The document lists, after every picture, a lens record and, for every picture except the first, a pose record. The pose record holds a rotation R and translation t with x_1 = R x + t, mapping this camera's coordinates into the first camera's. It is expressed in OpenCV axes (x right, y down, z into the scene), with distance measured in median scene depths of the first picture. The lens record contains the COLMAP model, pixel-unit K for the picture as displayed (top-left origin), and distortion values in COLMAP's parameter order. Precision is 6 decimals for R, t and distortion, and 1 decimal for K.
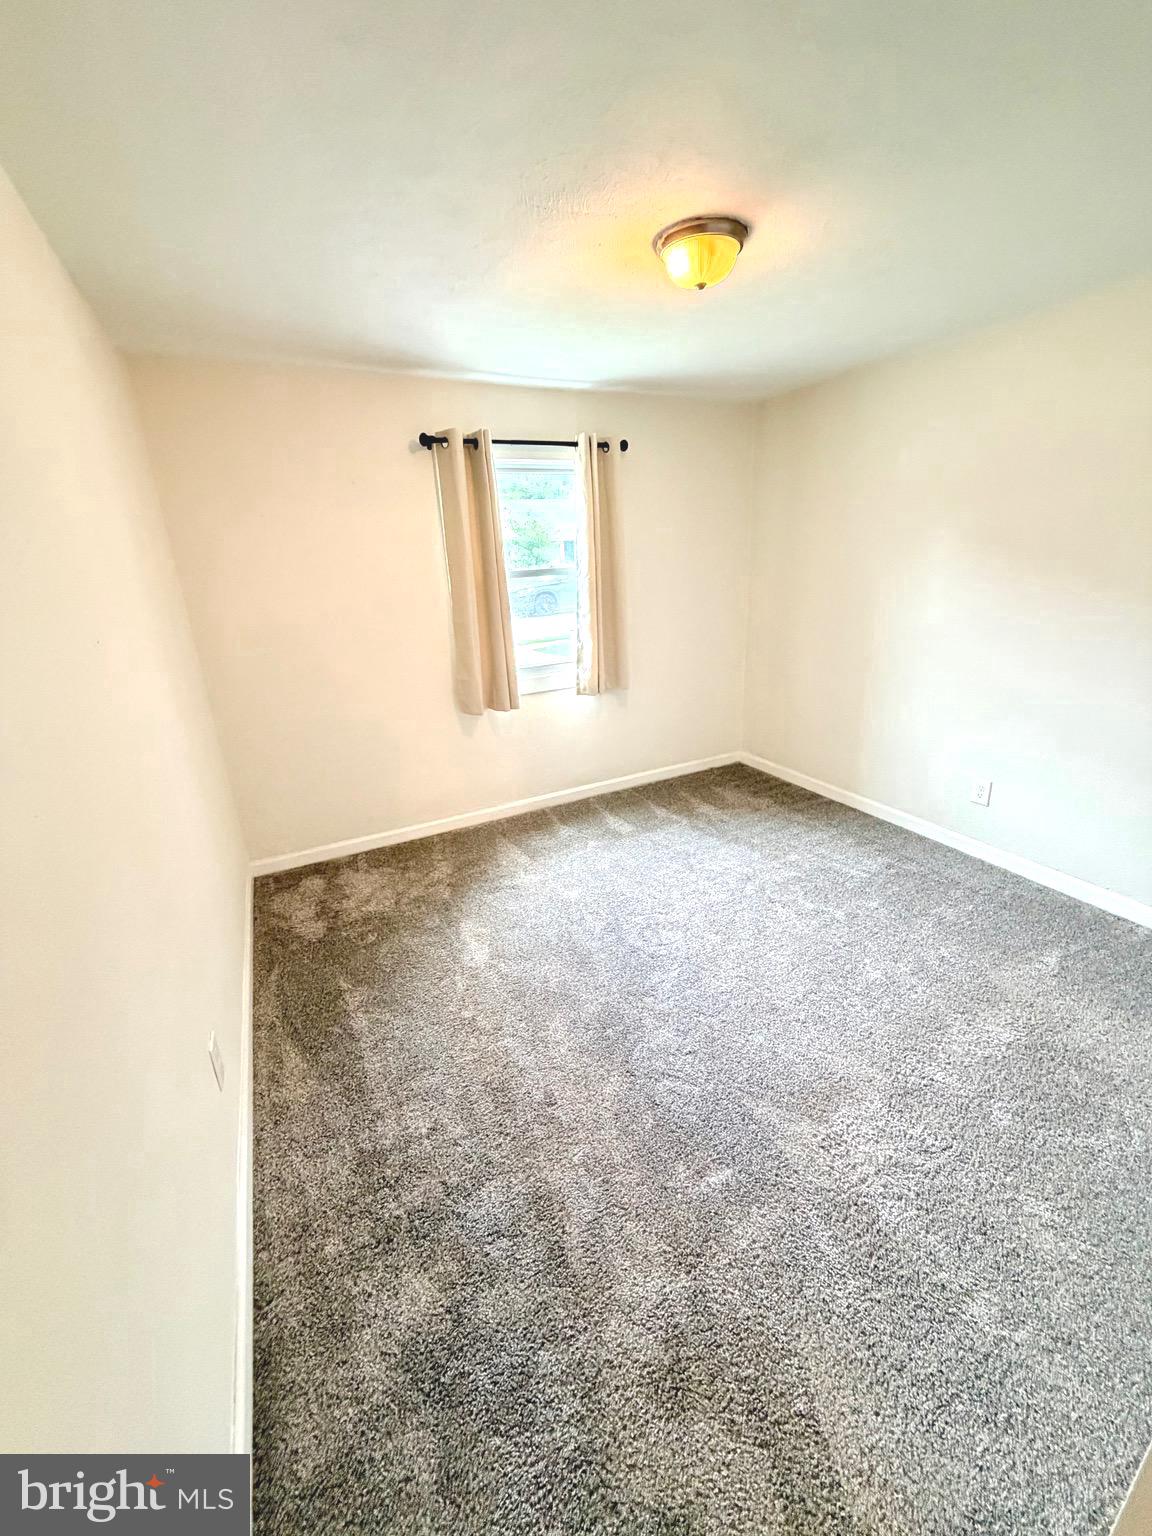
lens RADIAL K [[610.7, 0, 579.0], [0, 610.7, 762.2], [0, 0, 1]] dist [0.000136, -0.000074]
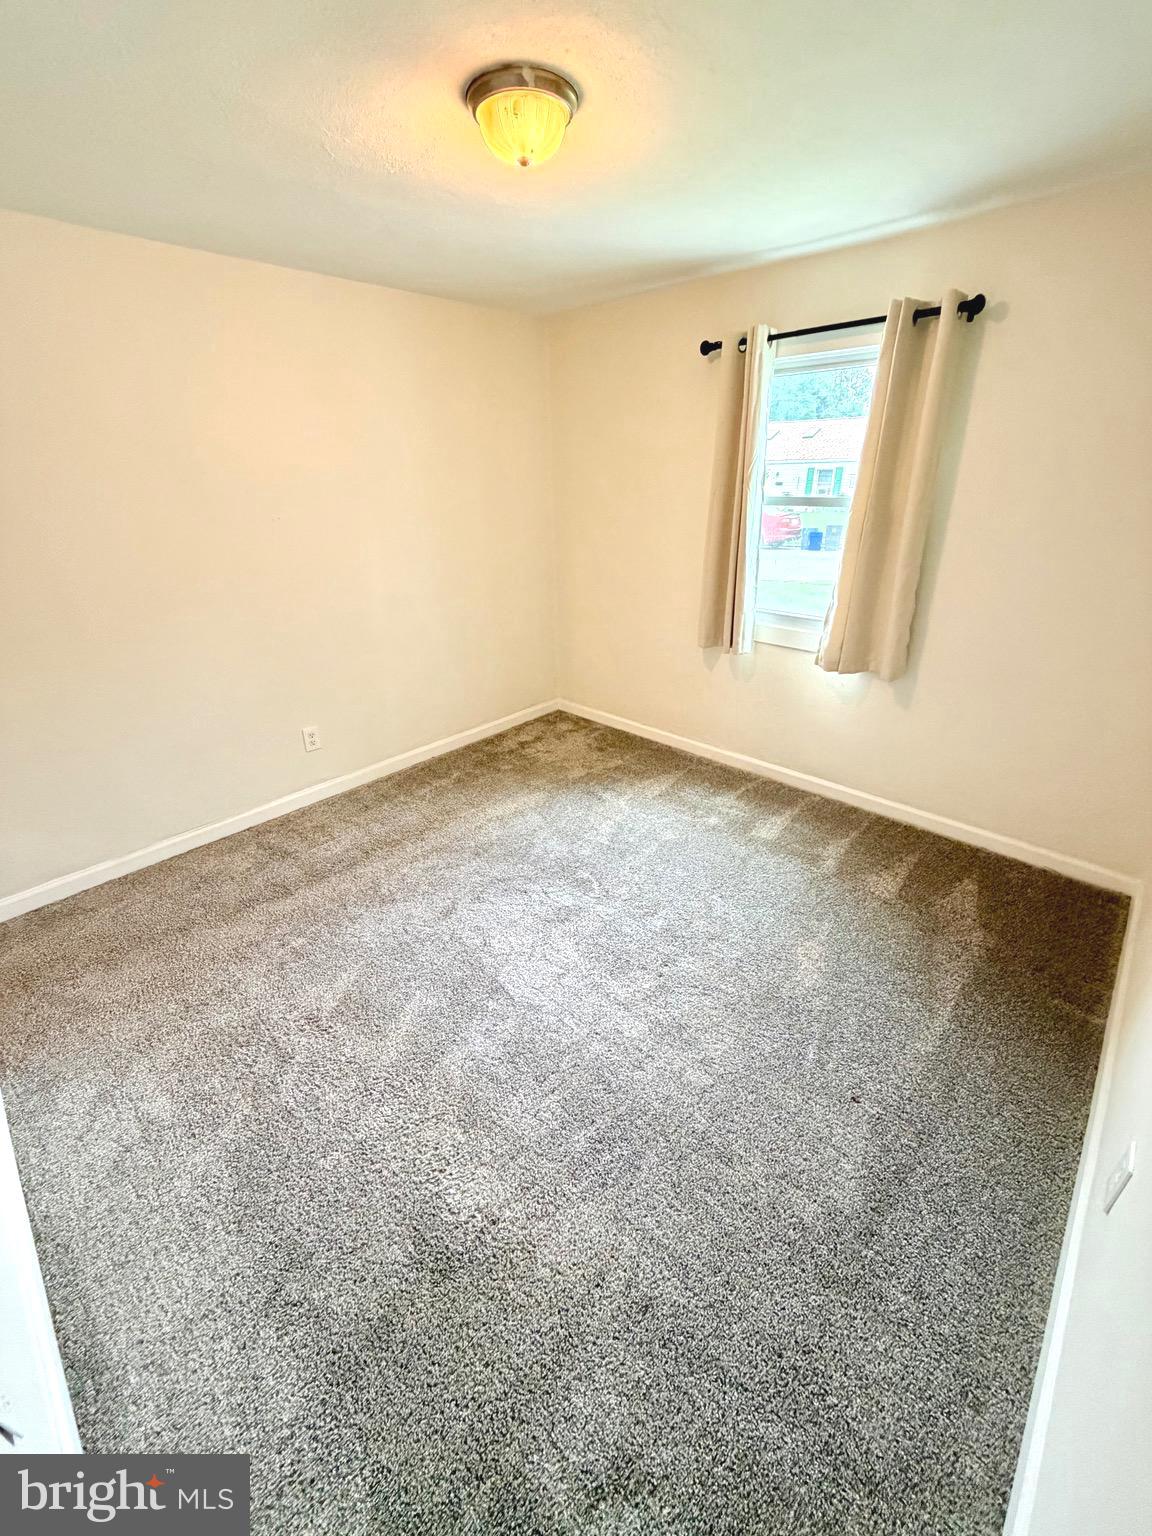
lens RADIAL K [[610.7, 0, 579.0], [0, 610.7, 762.2], [0, 0, 1]] dist [0.000136, -0.000074]
pose [[0.340712, 0.445581, -0.827872, 0.666169], [-0.306510, 0.885092, 0.350233, -0.198341], [0.888801, 0.134423, 0.438137, 0.429203]]
